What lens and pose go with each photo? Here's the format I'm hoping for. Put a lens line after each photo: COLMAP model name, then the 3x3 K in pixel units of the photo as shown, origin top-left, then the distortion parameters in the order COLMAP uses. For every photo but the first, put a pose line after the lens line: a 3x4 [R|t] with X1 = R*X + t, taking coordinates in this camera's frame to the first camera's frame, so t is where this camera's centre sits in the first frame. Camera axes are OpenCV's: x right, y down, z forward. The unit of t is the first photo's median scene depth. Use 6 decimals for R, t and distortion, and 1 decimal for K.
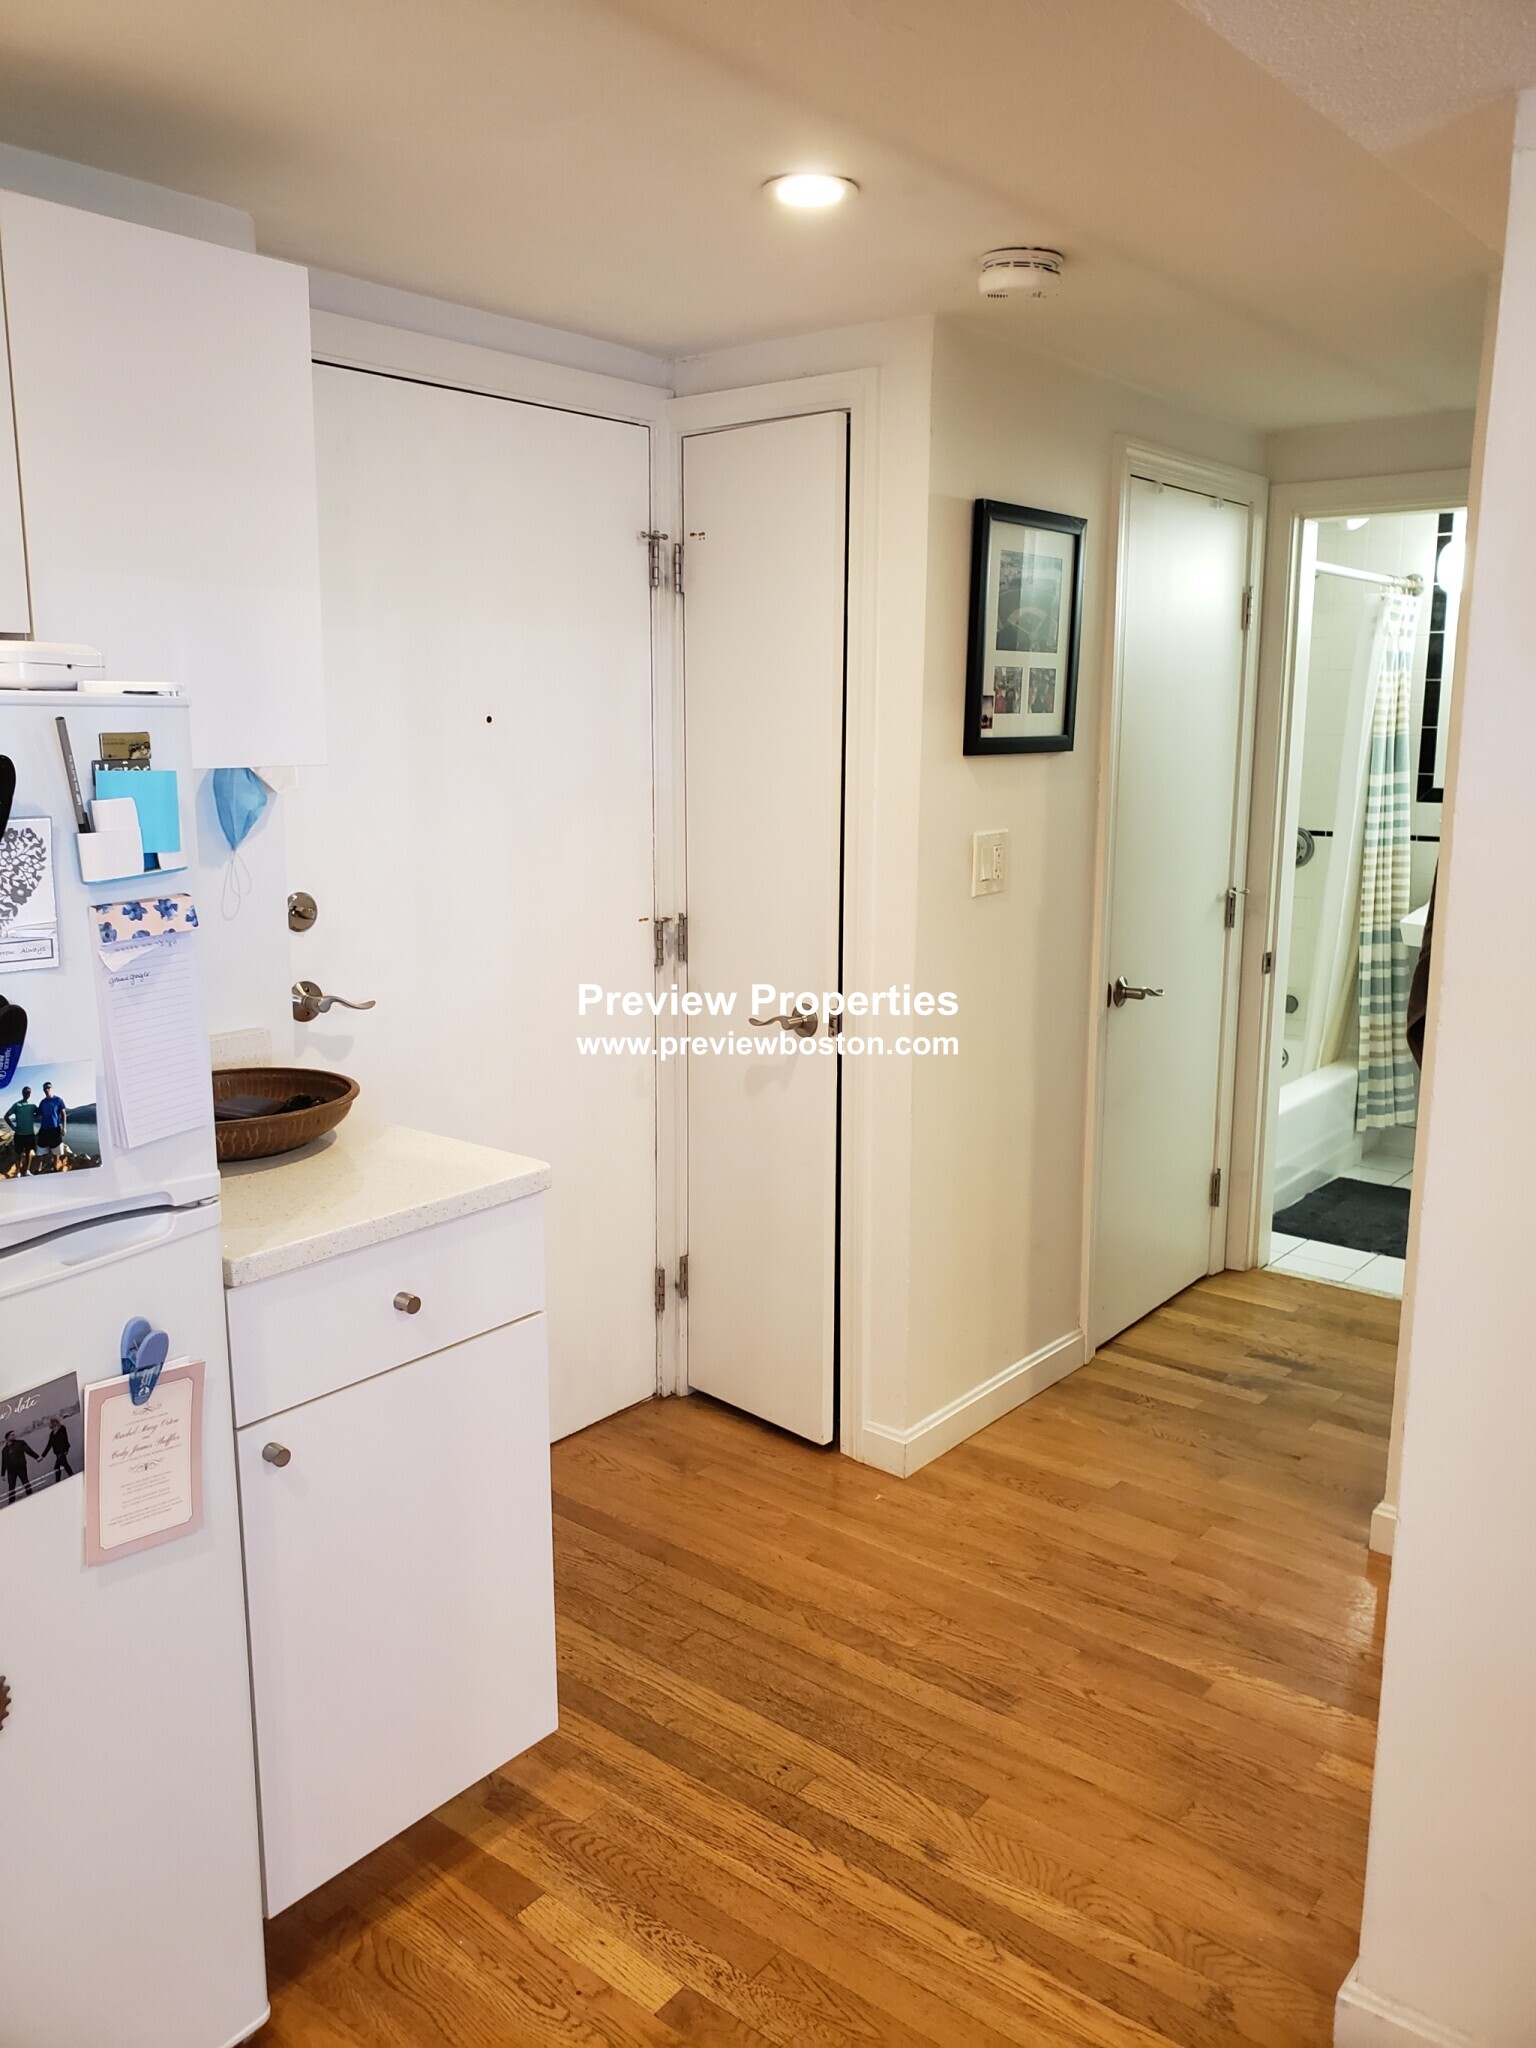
lens RADIAL K [[1621.1, 0, 769.1], [0, 1621.1, 1026.2], [0, 0, 1]] dist [0.035186, -0.022512]
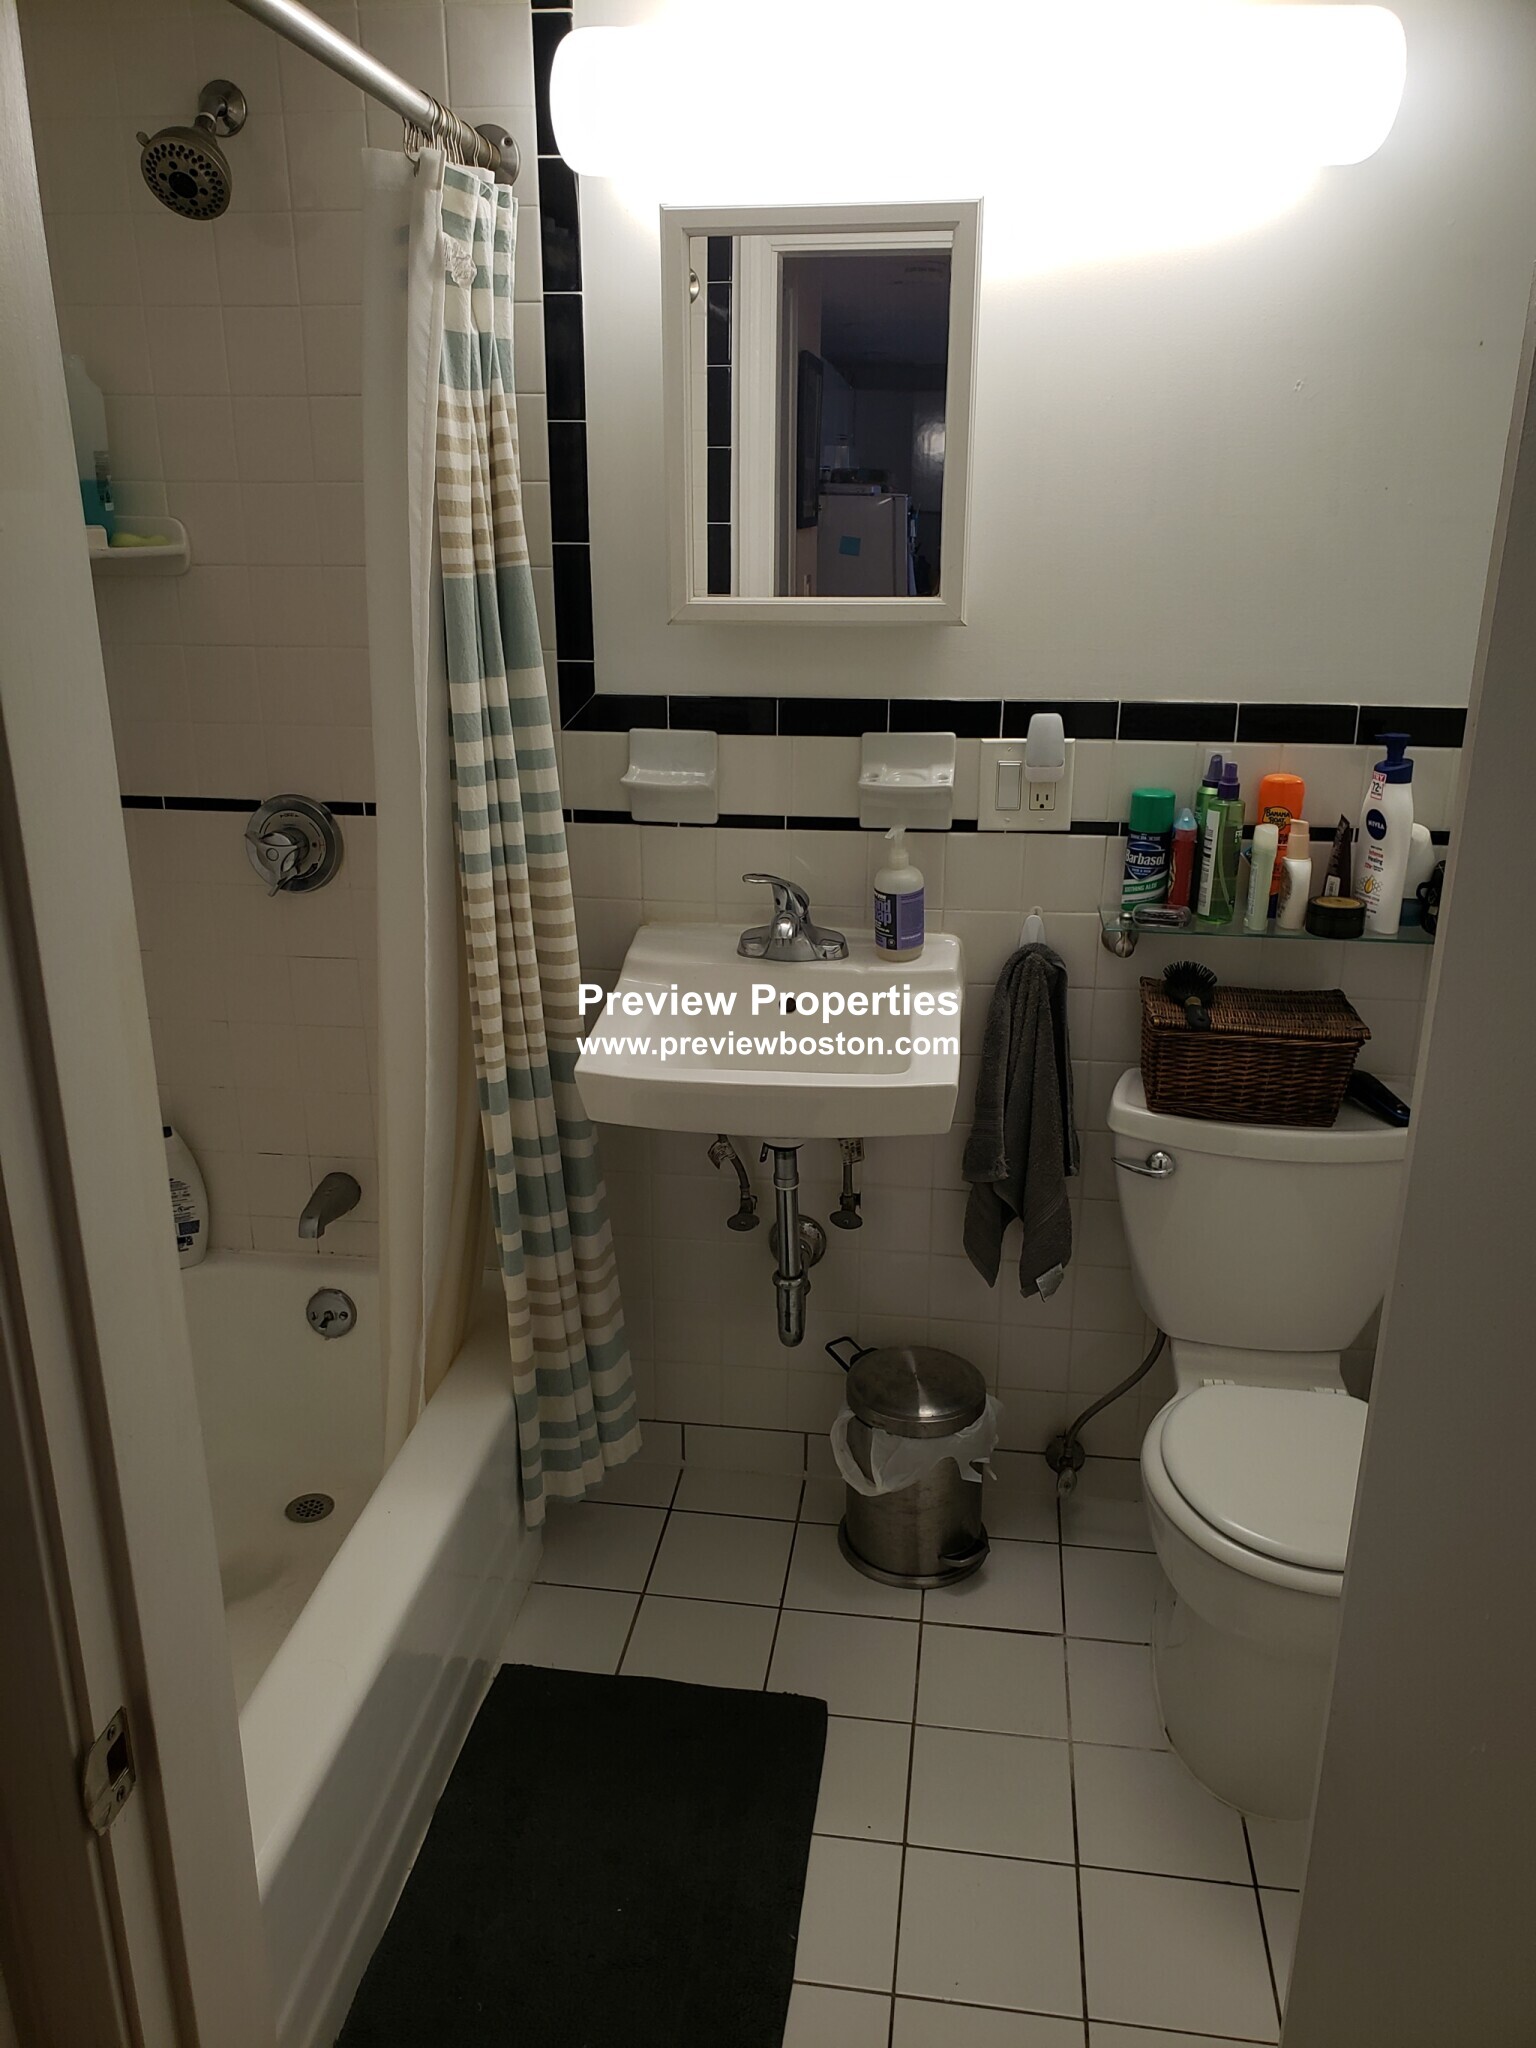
lens RADIAL K [[1621.1, 0, 778.0], [0, 1621.1, 1020.2], [0, 0, 1]] dist [0.035186, -0.022512]
pose [[0.860179, -0.162522, 0.483403, 0.241960], [0.093928, 0.982135, 0.163061, -0.132017], [-0.501268, -0.094856, 0.860077, 0.637105]]
